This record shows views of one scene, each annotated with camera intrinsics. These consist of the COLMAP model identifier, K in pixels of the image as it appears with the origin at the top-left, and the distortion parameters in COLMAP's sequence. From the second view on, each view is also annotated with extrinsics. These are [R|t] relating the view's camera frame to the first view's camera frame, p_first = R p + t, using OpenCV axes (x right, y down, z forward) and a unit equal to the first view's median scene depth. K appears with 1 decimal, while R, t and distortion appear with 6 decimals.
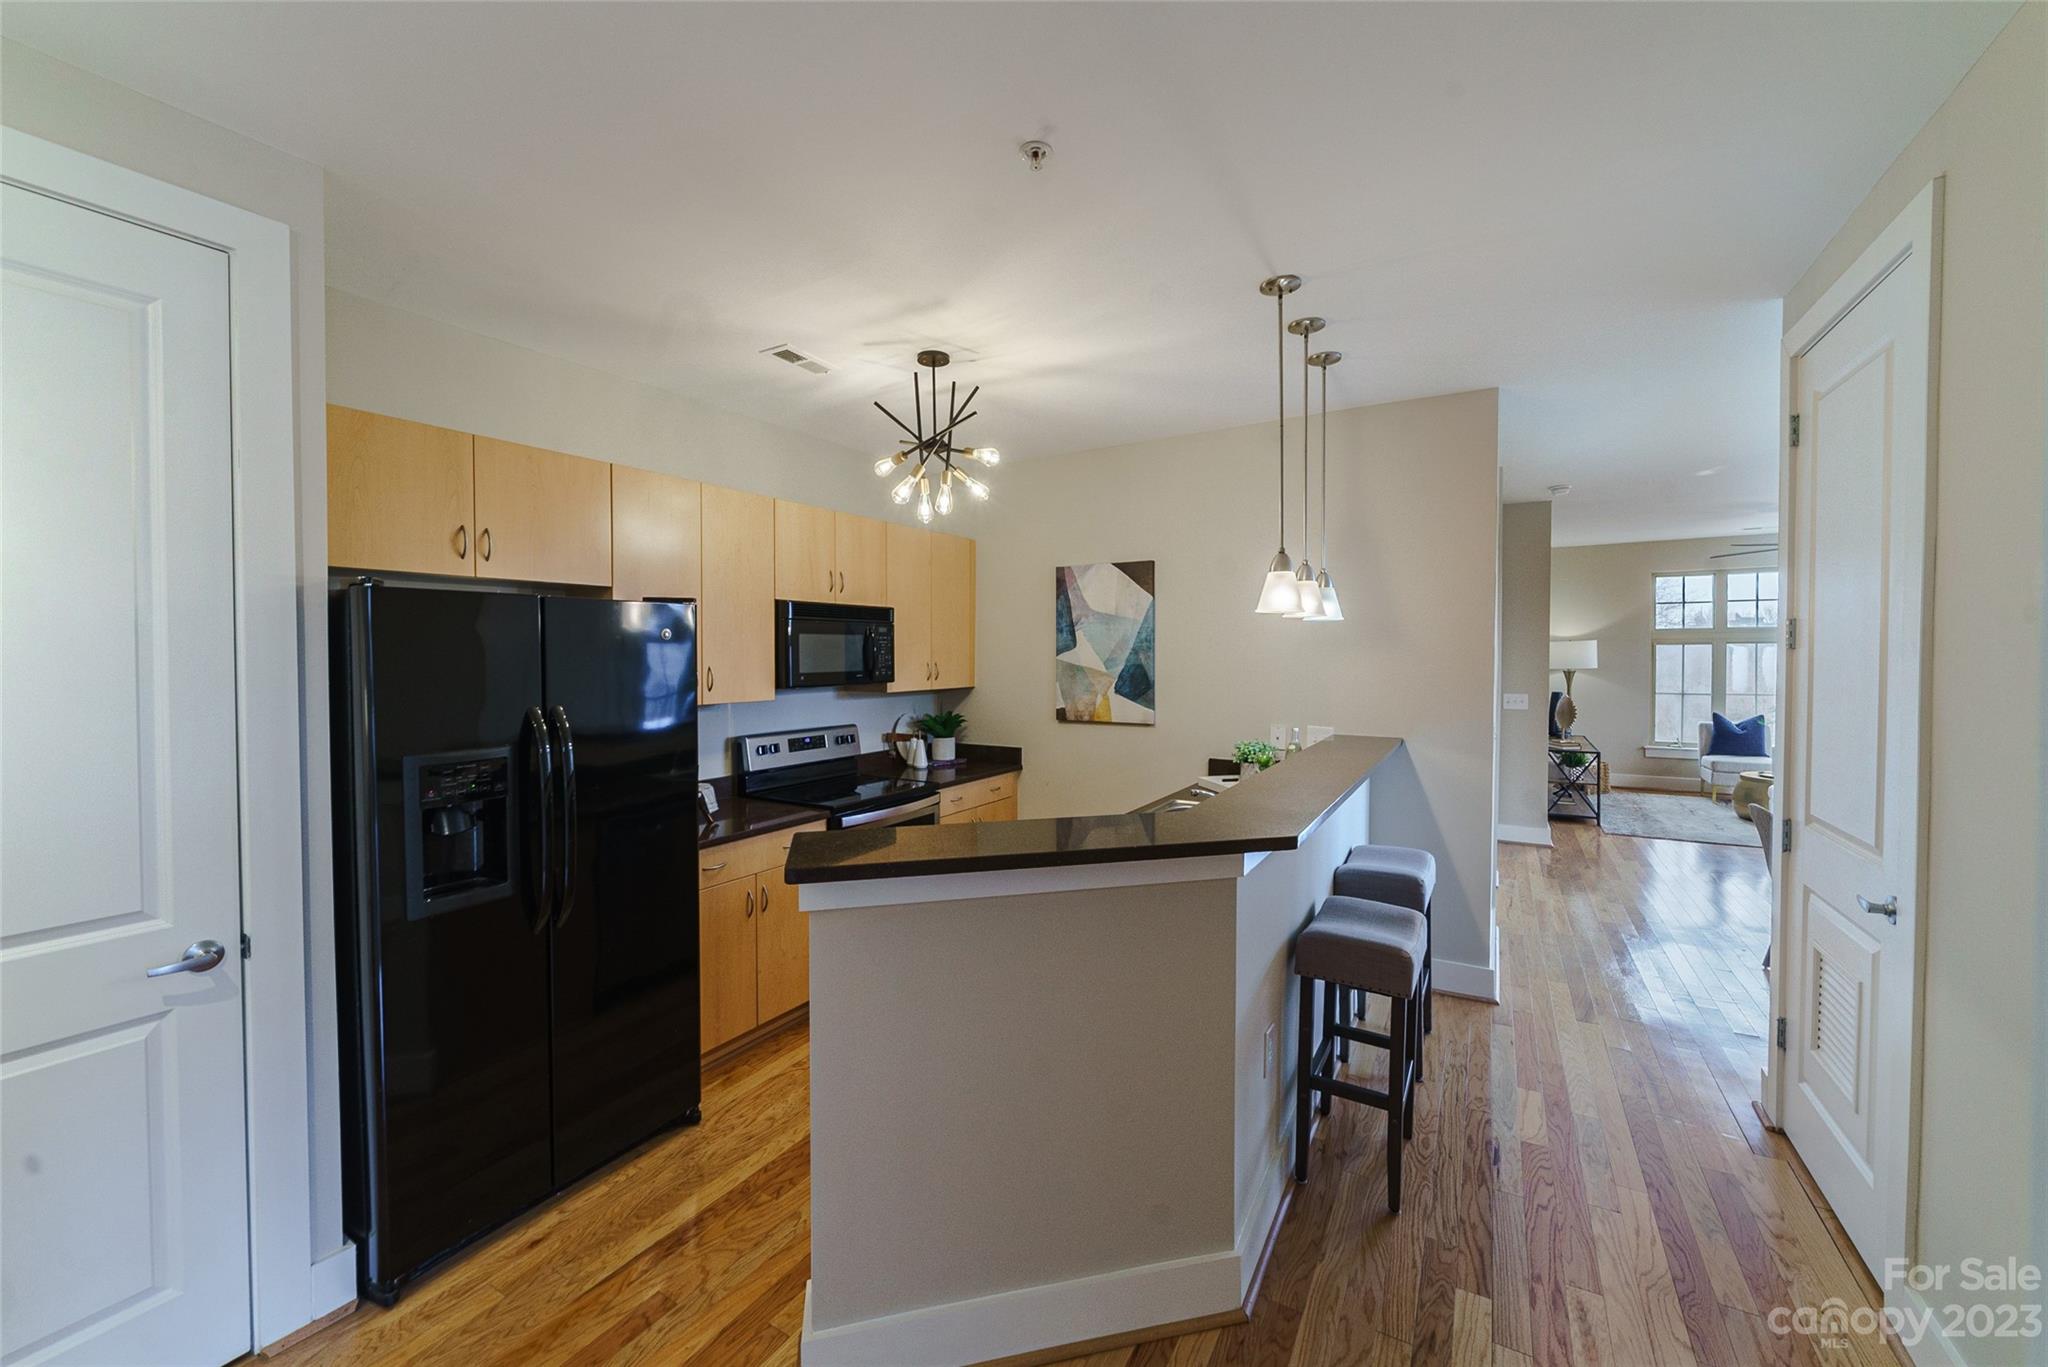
lens RADIAL K [[779.1, 0, 1024.0], [0, 779.1, 670.2], [0, 0, 1]] dist [-0.000387, -0.000023]
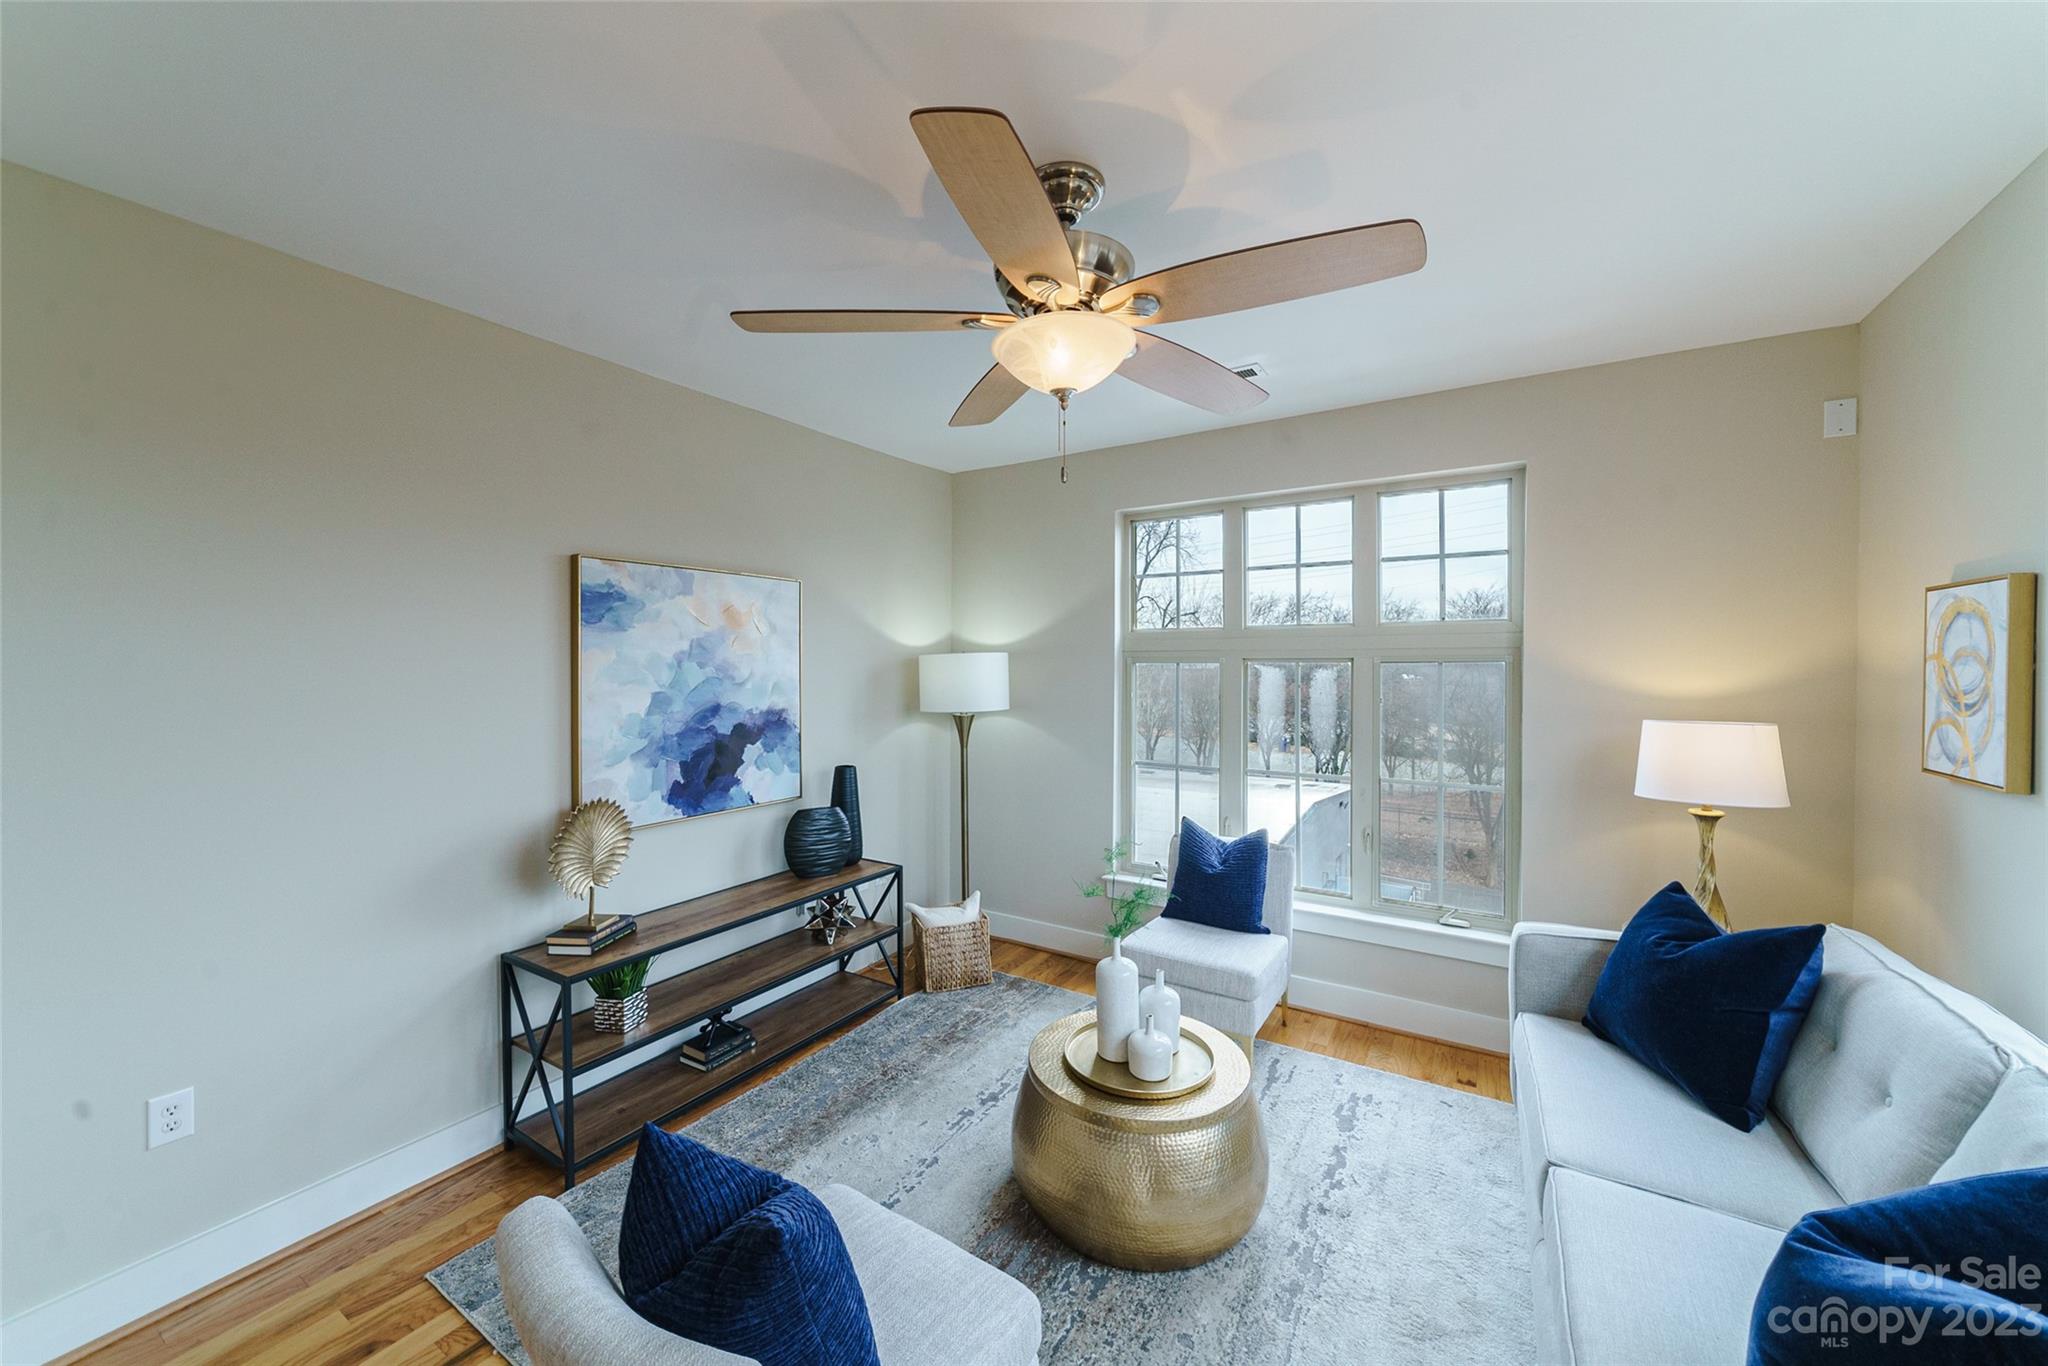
lens RADIAL K [[759.0, 0, 1028.1], [0, 759.0, 667.4], [0, 0, 1]] dist [0.000443, -0.000055]
pose [[0.999817, 0.005558, -0.018291, 1.500255], [-0.005856, 0.999851, -0.016269, -0.043564], [0.018198, 0.016373, 0.999700, 1.055786]]
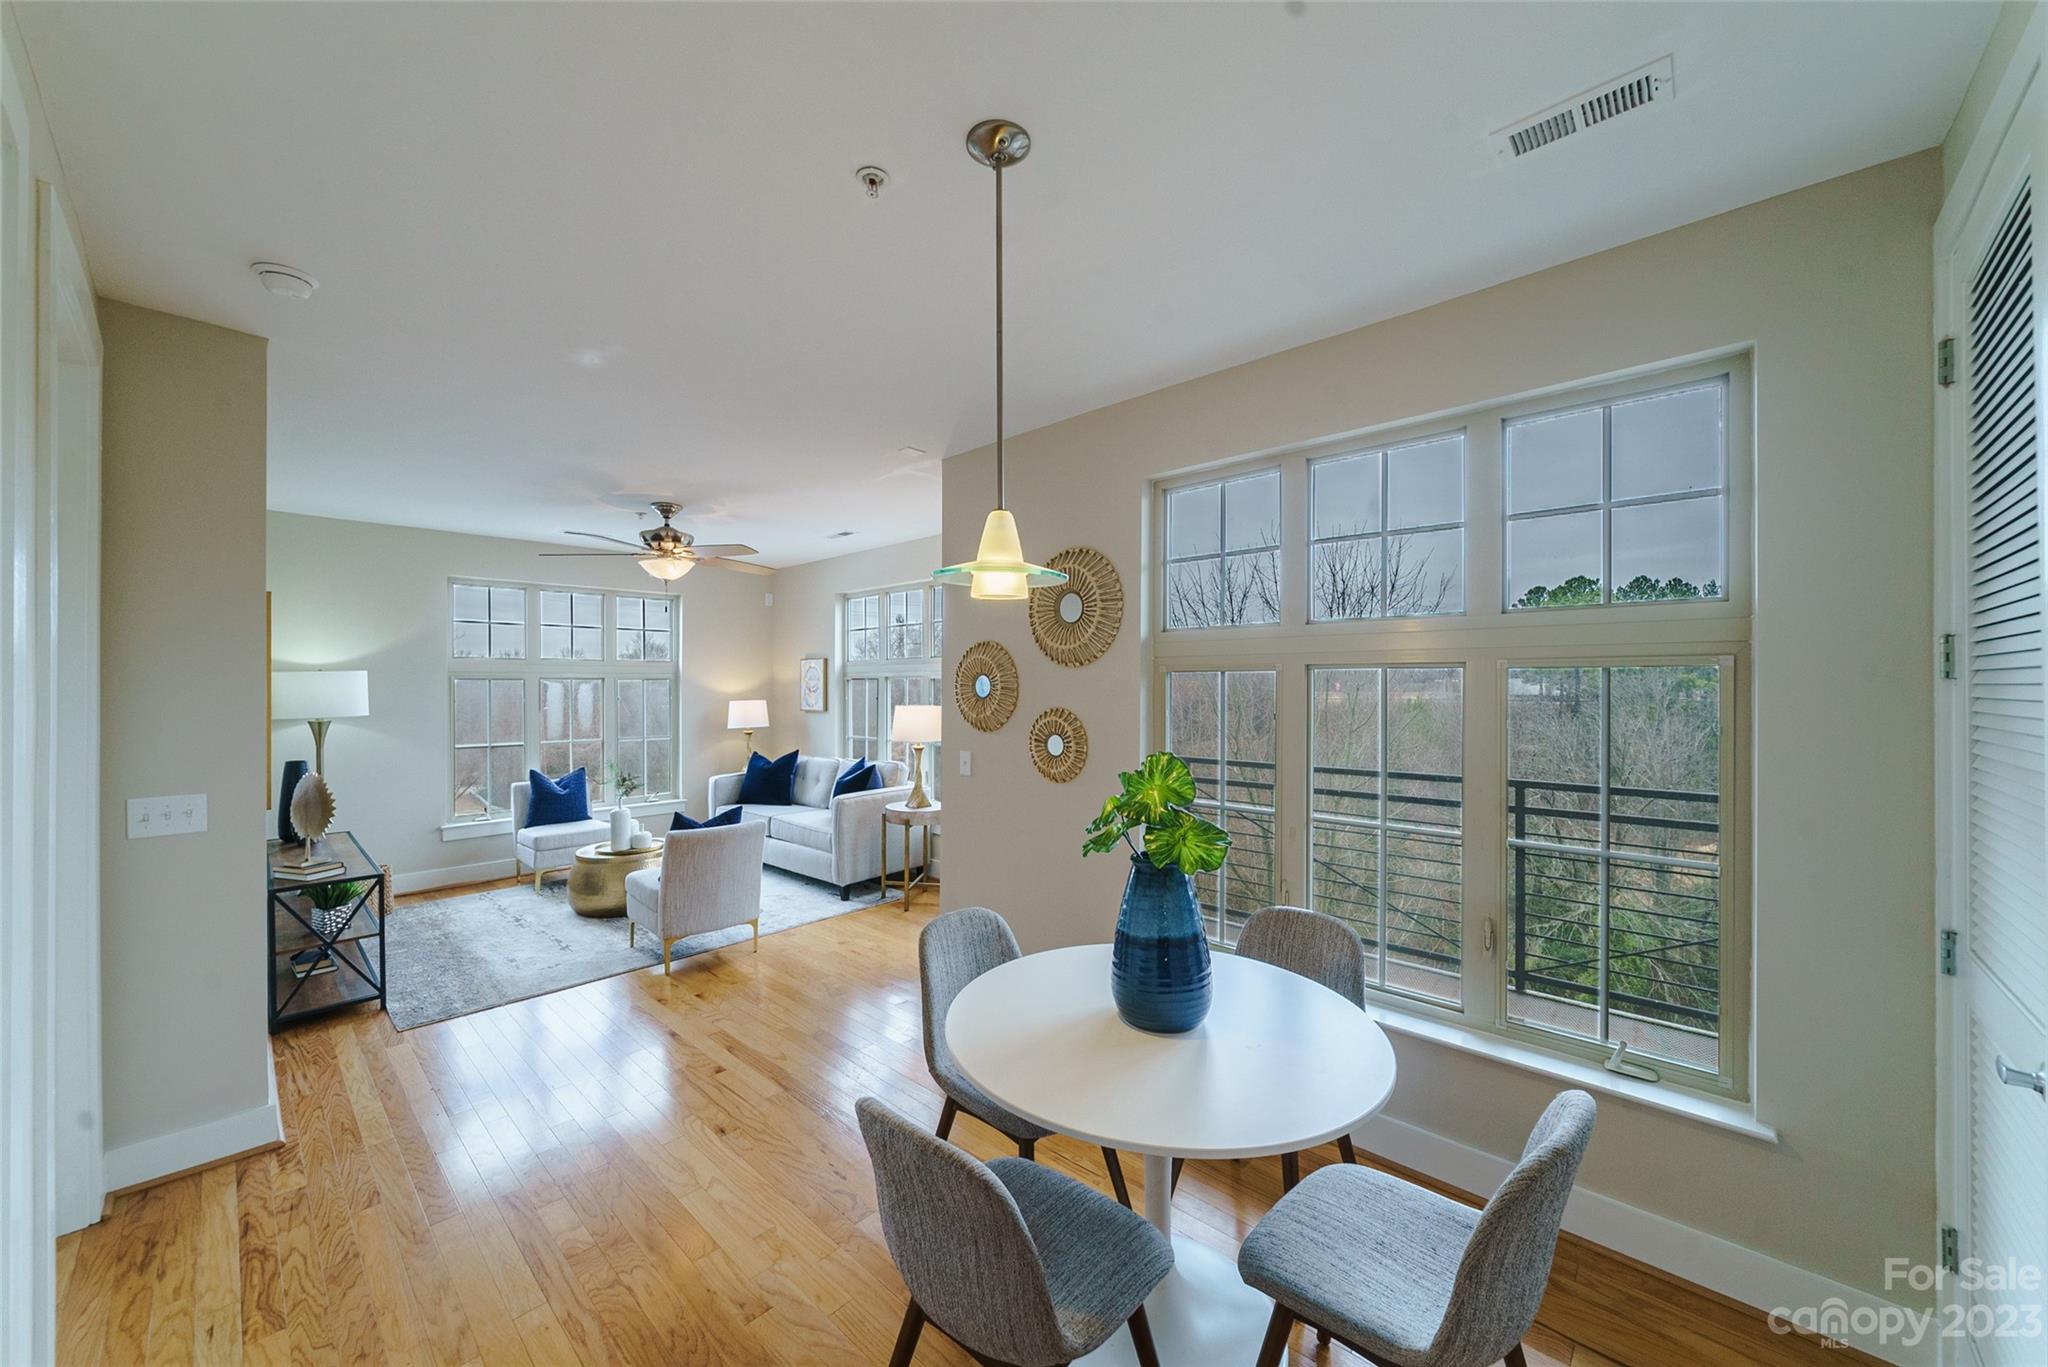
lens RADIAL K [[763.9, 0, 1012.1], [0, 763.9, 687.4], [0, 0, 1]] dist [0.001153, 0.000060]
pose [[0.222242, 0.003039, 0.974987, 0.492859], [0.023516, 0.999688, -0.008477, -0.015881], [-0.974708, 0.024811, 0.222101, 0.702527]]
